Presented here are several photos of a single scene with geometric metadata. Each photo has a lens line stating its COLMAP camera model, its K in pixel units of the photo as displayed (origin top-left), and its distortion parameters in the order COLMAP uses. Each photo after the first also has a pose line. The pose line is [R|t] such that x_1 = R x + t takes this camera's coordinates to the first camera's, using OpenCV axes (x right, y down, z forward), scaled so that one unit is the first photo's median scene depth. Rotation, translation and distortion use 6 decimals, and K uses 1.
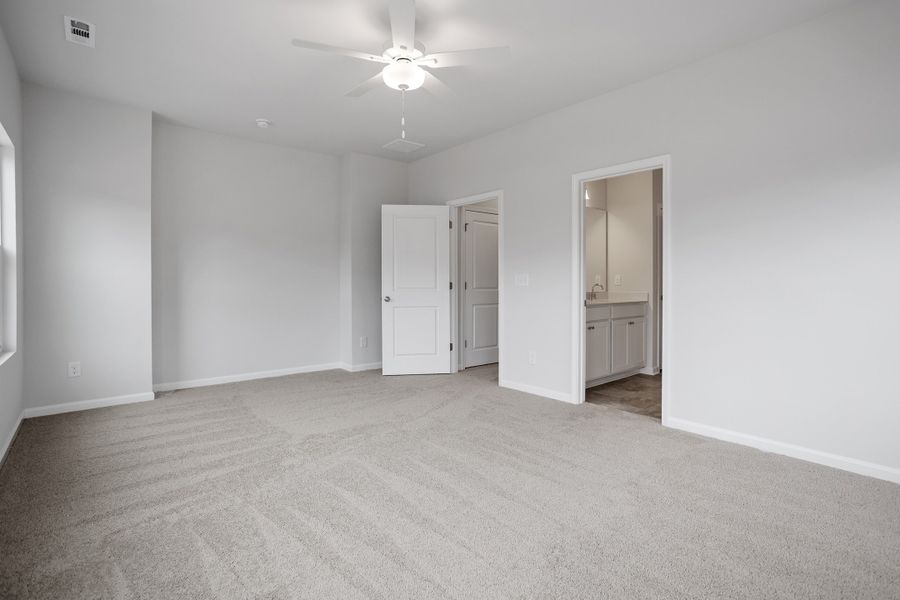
lens RADIAL K [[437.8, 0, 447.8], [0, 437.8, 280.2], [0, 0, 1]] dist [-0.001191, 0.014707]
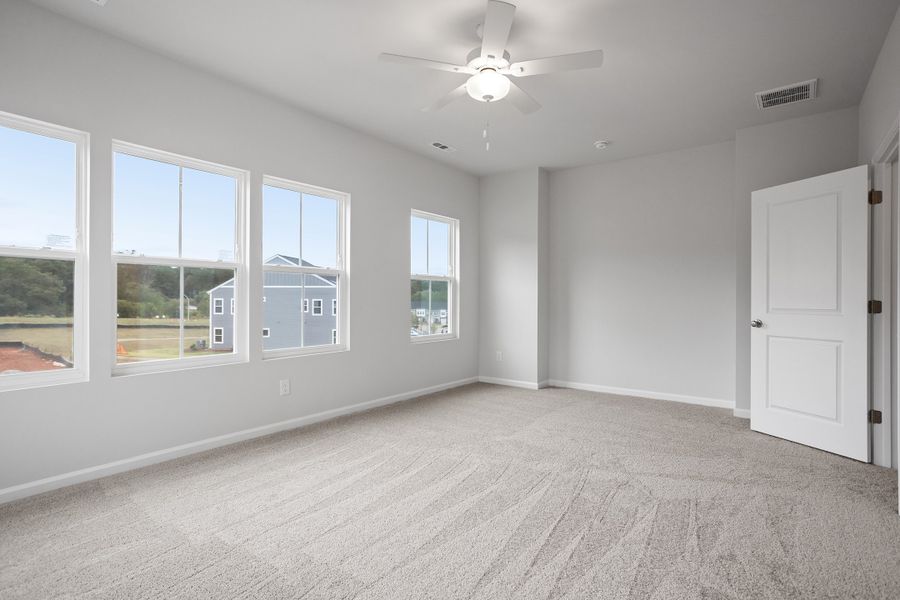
lens RADIAL K [[435.4, 0, 448.0], [0, 435.4, 297.4], [0, 0, 1]] dist [-0.046627, 0.026474]
pose [[0.239496, -0.001762, -0.970896, 0.480568], [0.000338, 0.999998, -0.001731, 0.002194], [0.970897, 0.000087, 0.239497, 0.410138]]
